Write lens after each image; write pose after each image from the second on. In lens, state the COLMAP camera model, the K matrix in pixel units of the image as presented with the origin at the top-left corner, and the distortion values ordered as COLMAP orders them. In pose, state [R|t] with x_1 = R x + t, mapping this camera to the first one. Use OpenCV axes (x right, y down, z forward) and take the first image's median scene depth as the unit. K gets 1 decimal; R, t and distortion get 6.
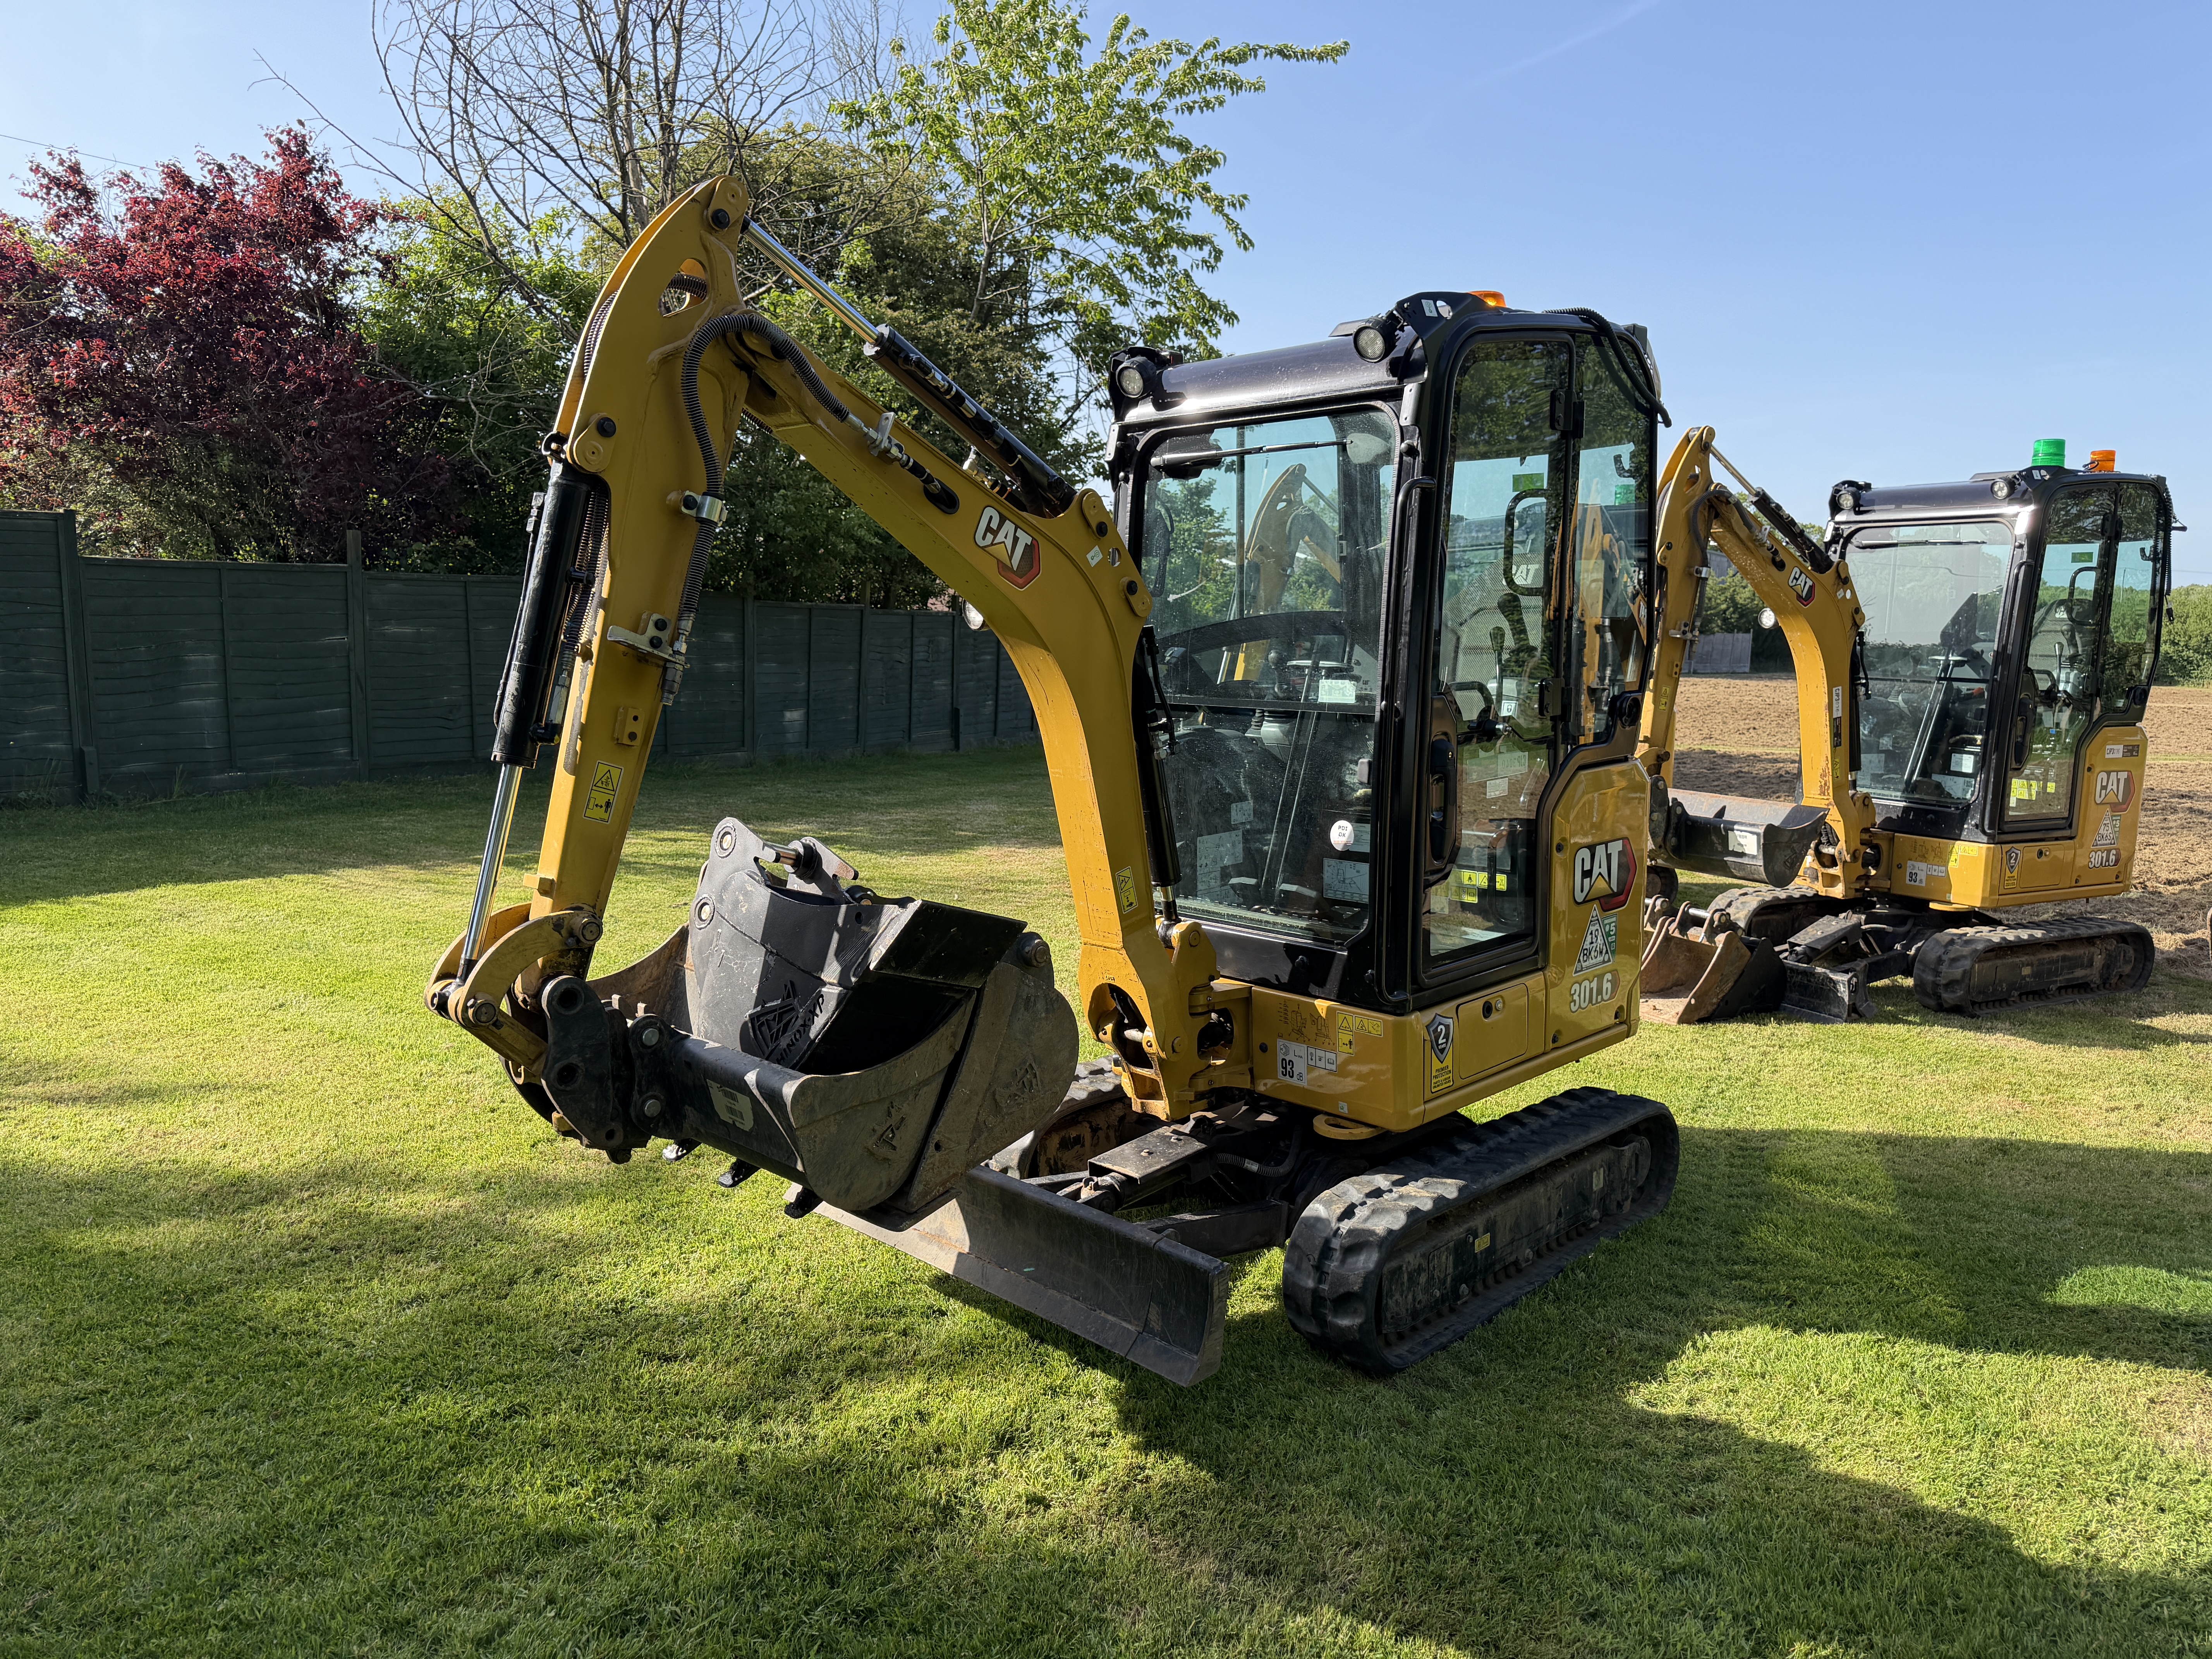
lens RADIAL K [[1550.9, 0, 1107.5], [0, 1550.9, 837.8], [0, 0, 1]] dist [0.030644, -0.015979]
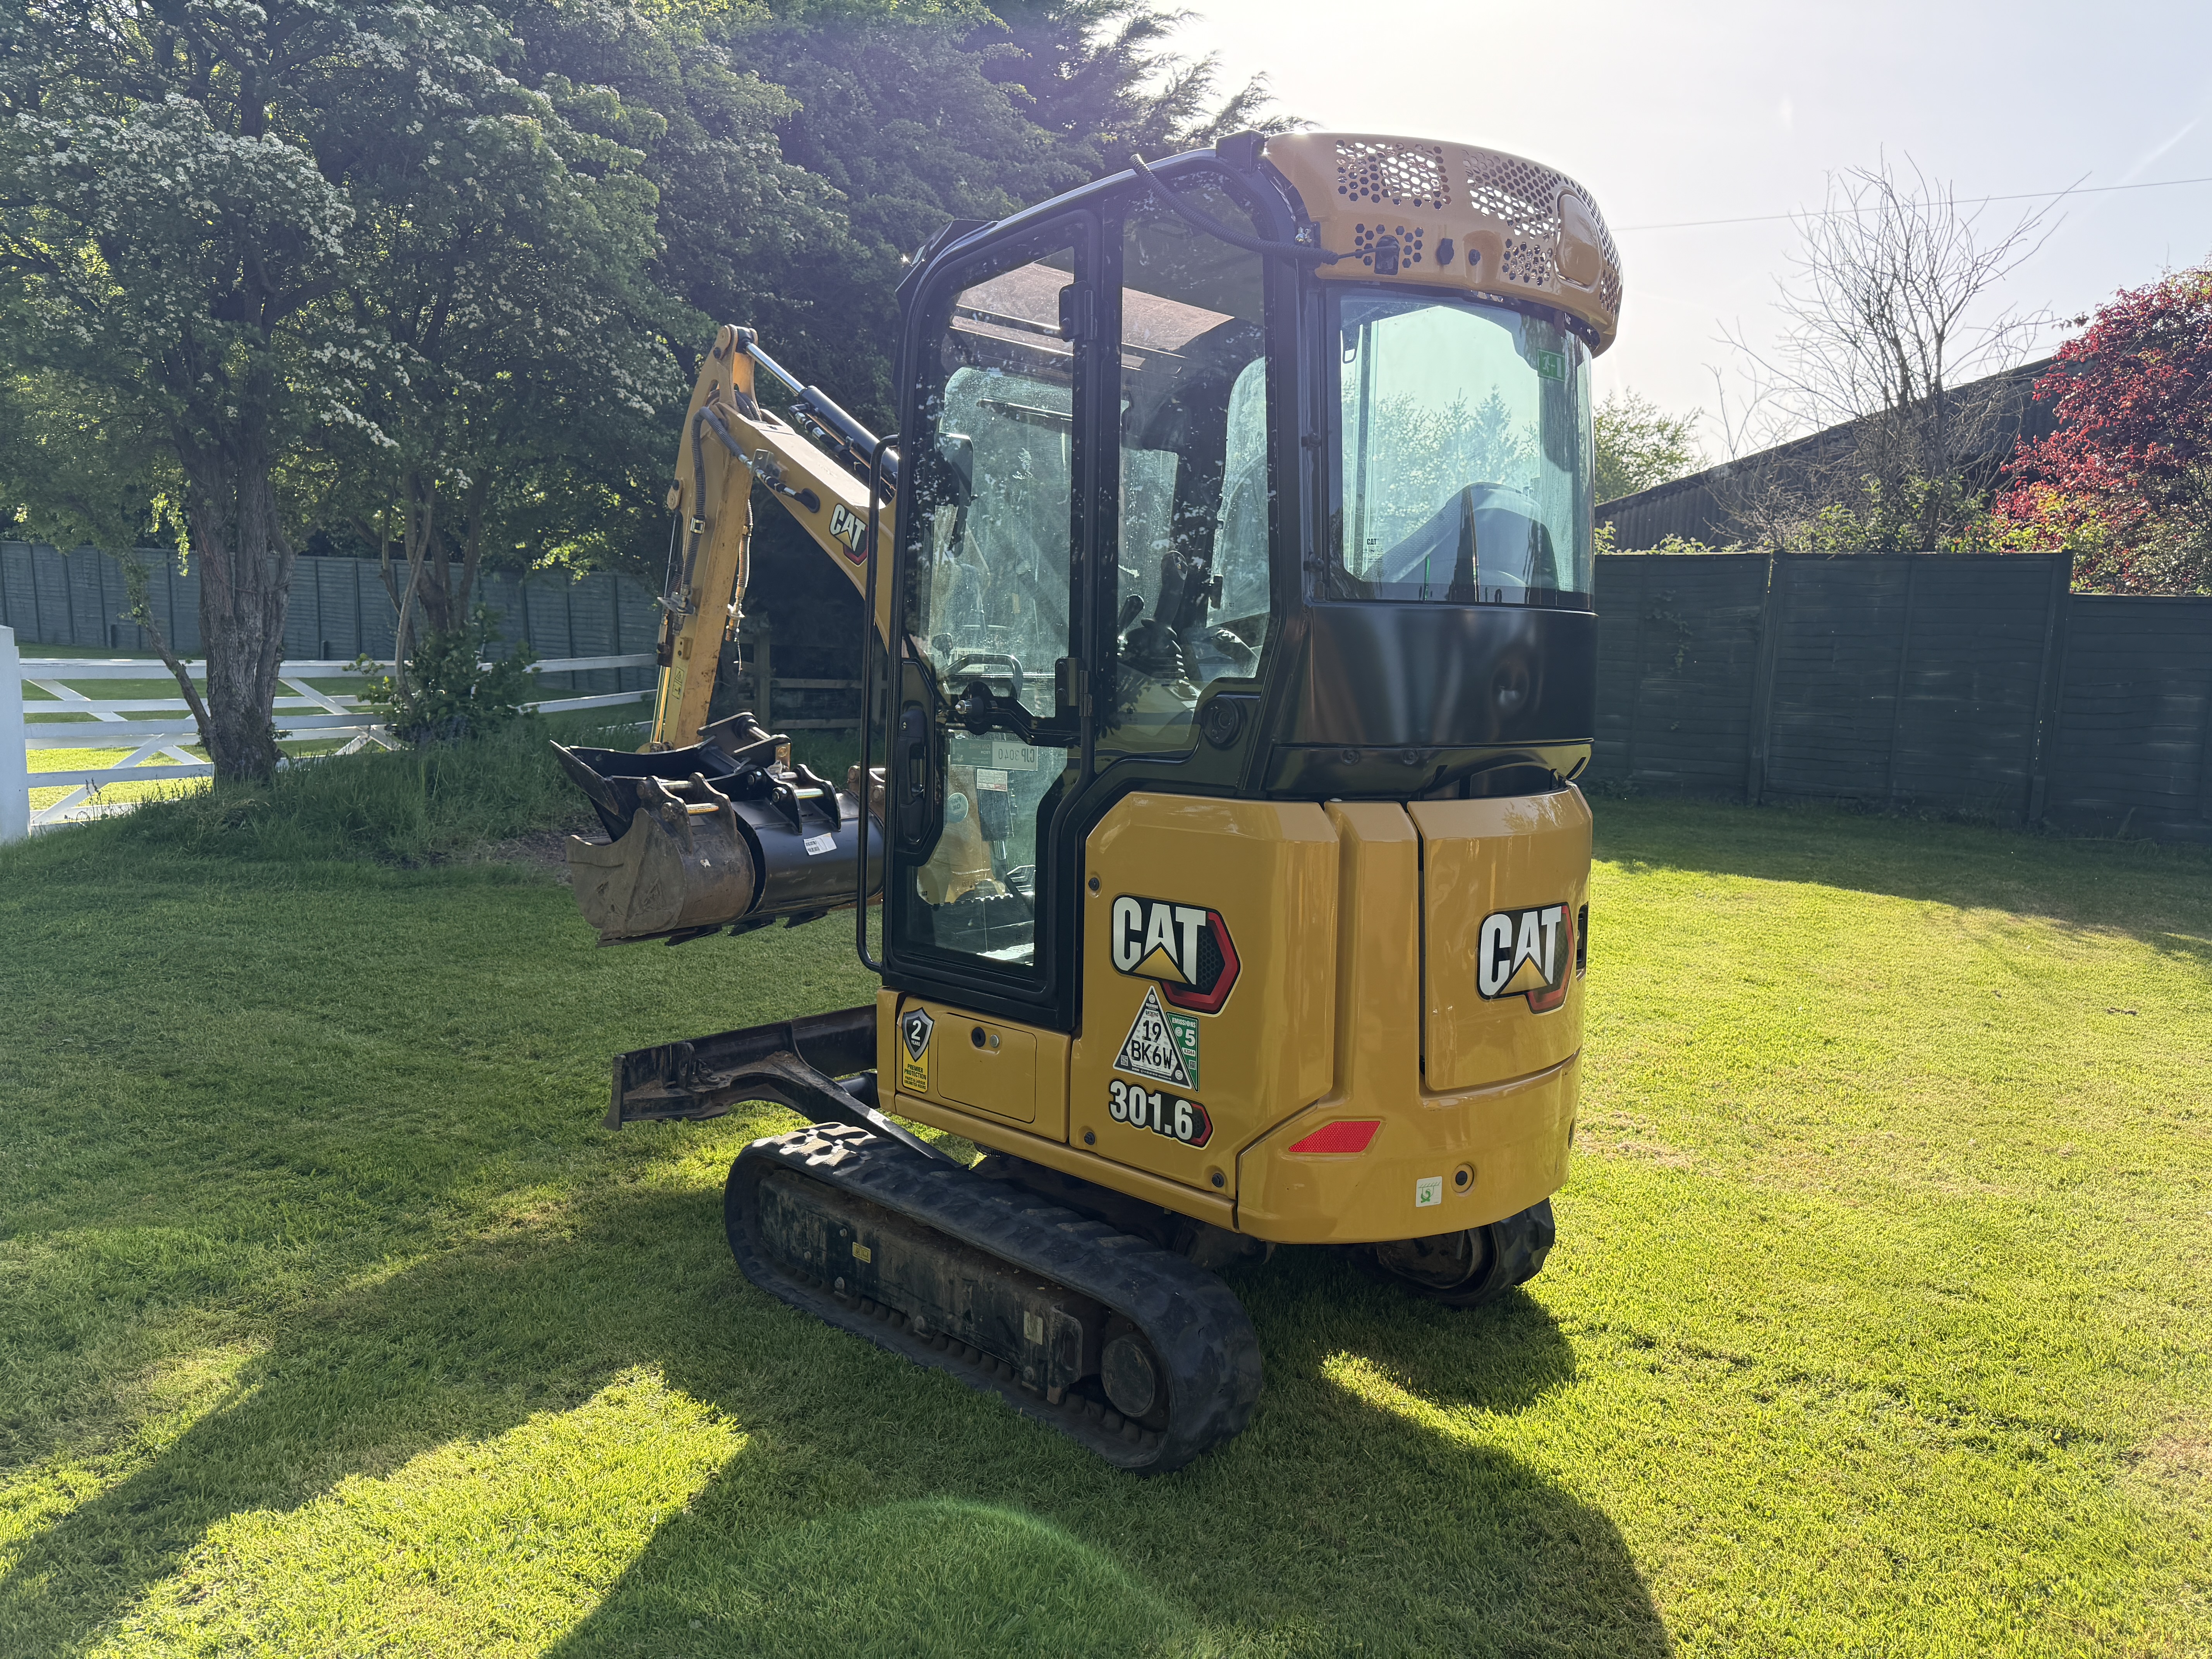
lens RADIAL K [[1550.9, 0, 1108.0], [0, 1550.9, 821.3], [0, 0, 1]] dist [0.030644, -0.015979]
pose [[0.051456, 0.122566, -0.991126, 1.051154], [-0.174147, 0.978336, 0.111943, -0.111213], [0.983374, 0.166842, 0.071685, 0.958871]]
